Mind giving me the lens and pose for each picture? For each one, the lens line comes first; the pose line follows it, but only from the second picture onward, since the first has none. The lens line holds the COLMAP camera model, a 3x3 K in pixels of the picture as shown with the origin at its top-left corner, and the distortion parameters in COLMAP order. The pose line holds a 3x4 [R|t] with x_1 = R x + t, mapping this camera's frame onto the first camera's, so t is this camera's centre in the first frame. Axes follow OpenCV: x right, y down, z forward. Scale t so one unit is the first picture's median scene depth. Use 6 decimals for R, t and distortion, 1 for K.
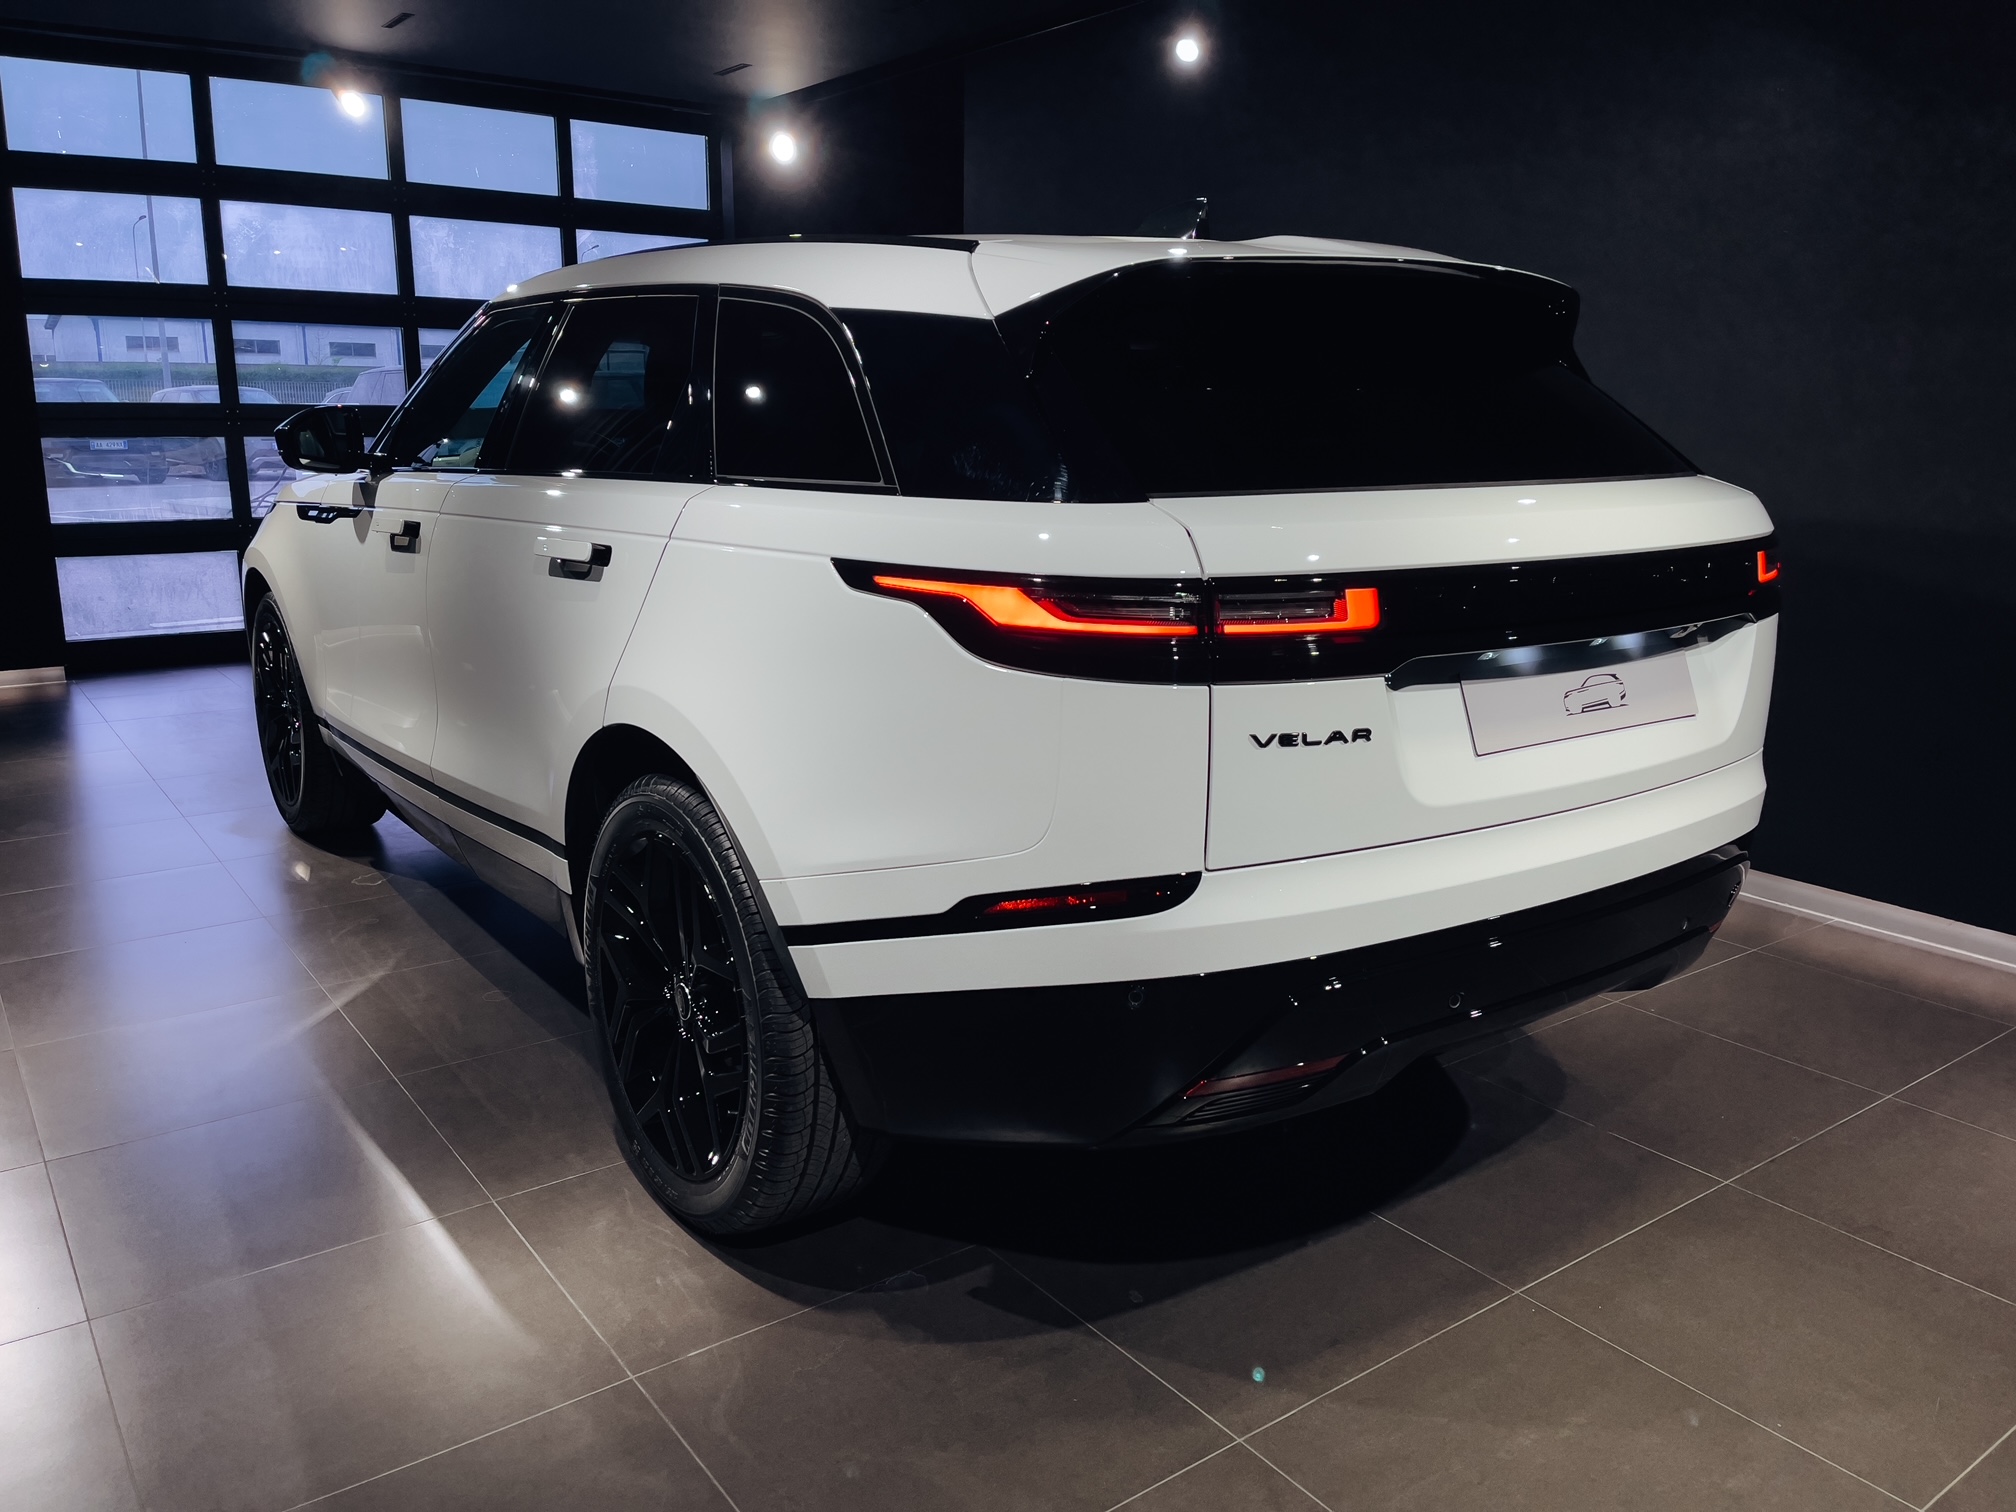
lens RADIAL K [[1519.6, 0, 1008.0], [0, 1519.6, 756.0], [0, 0, 1]] dist [0.119496, -0.156590]
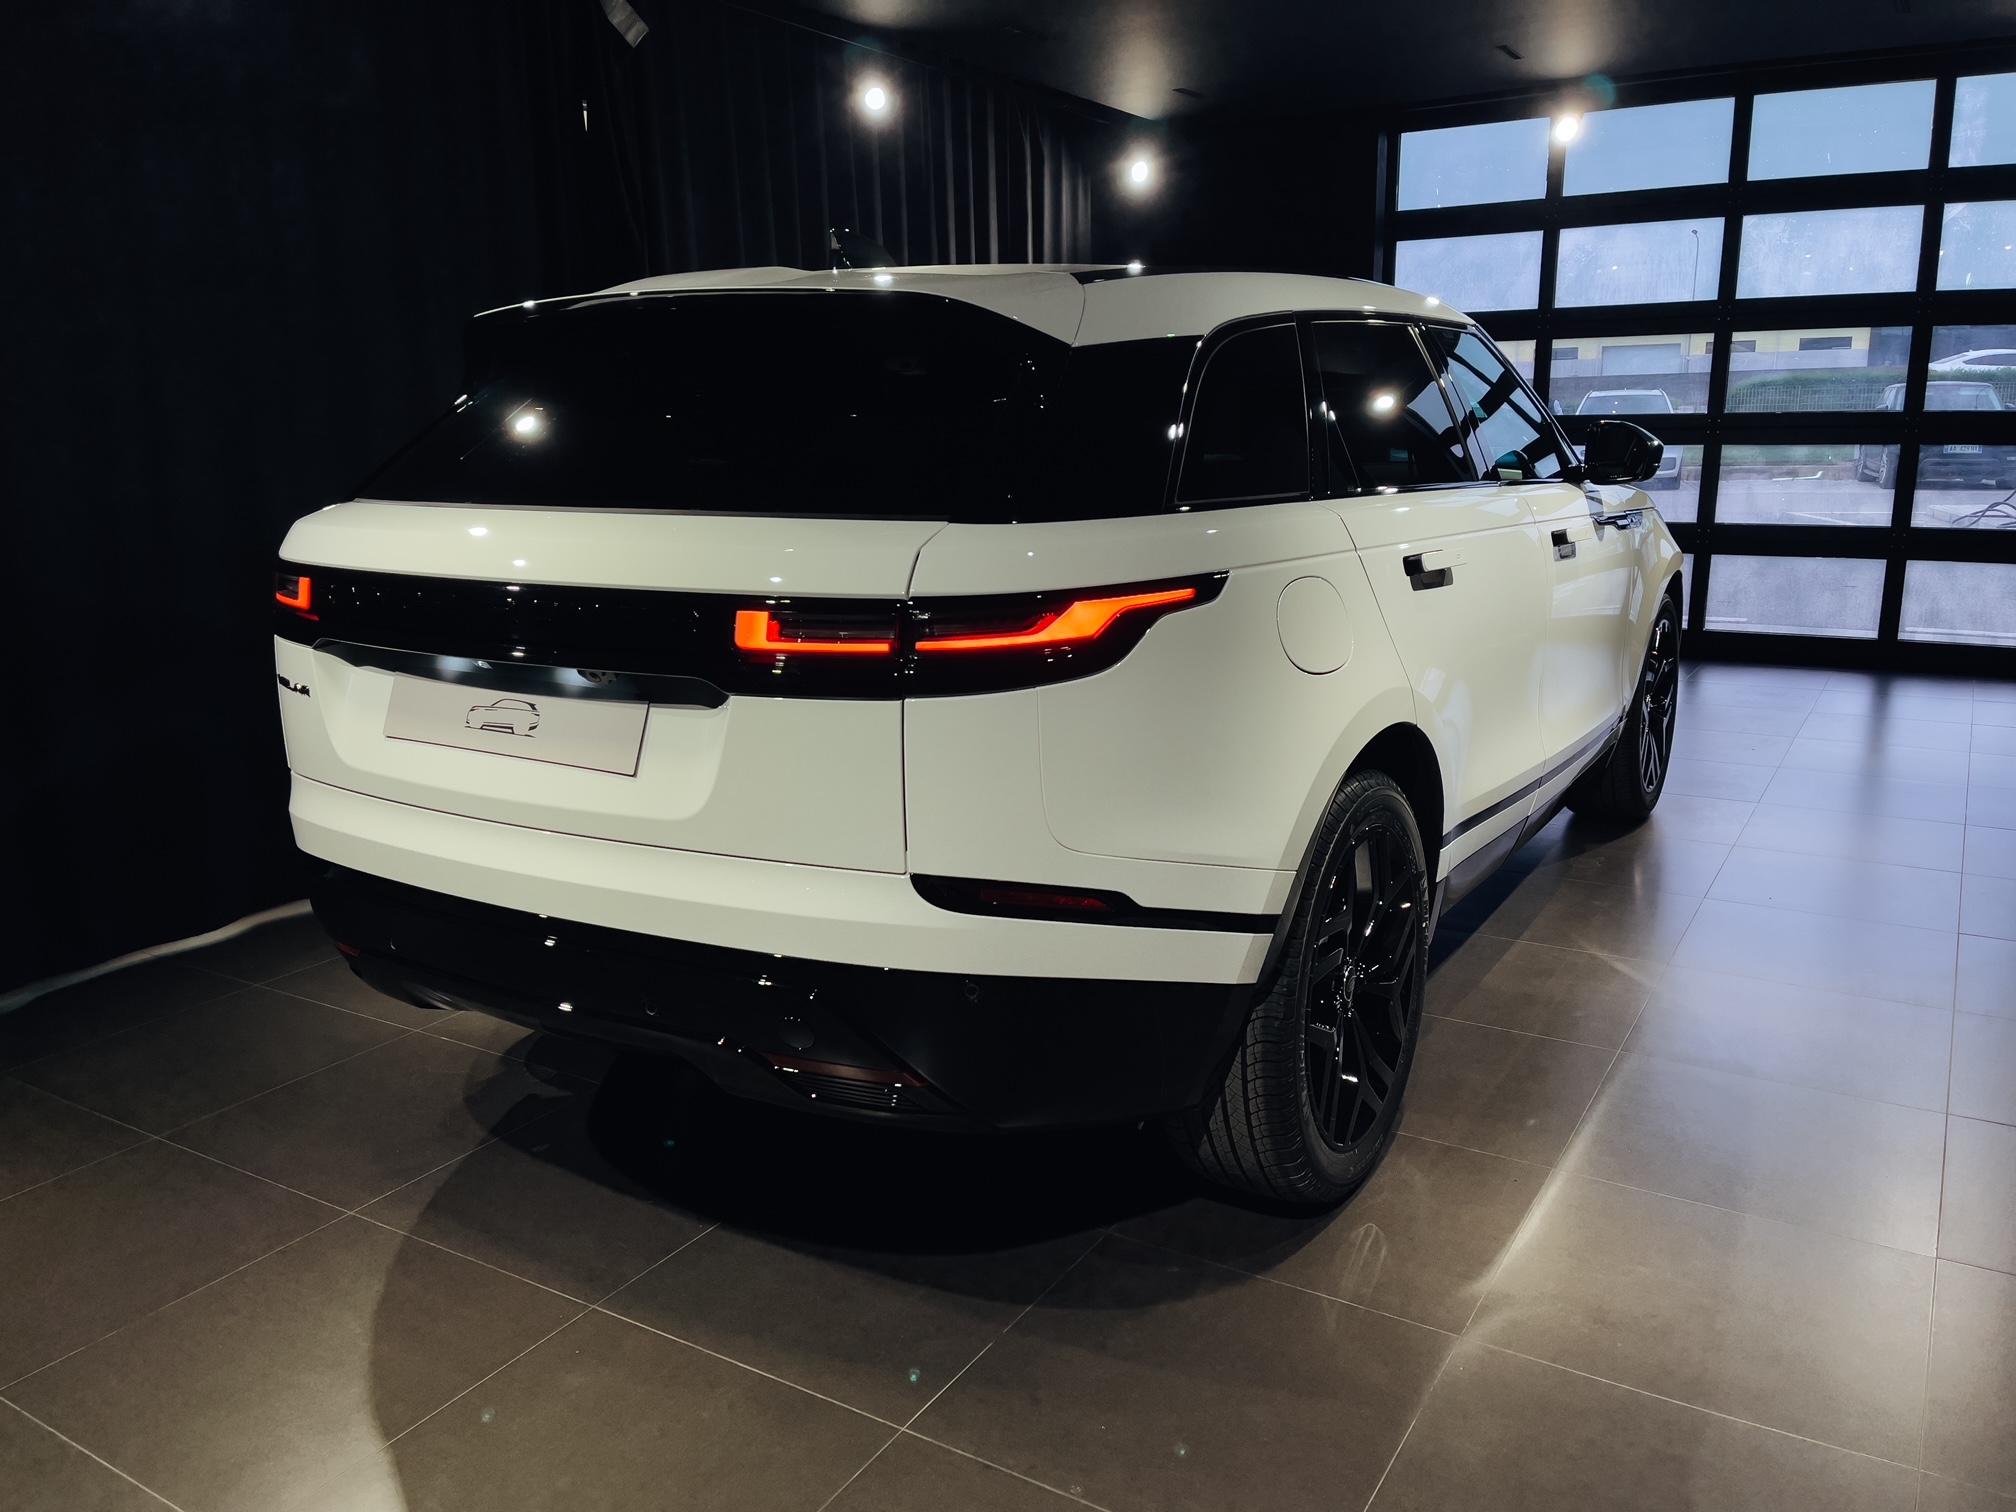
lens RADIAL K [[1514.2, 0, 1010.3], [0, 1514.2, 787.6], [0, 0, 1]] dist [0.112031, -0.159712]
pose [[0.370199, 0.206809, -0.905639, 0.946758], [-0.189912, 0.971163, 0.144141, -0.135047], [0.909333, 0.118631, 0.398799, 0.600033]]
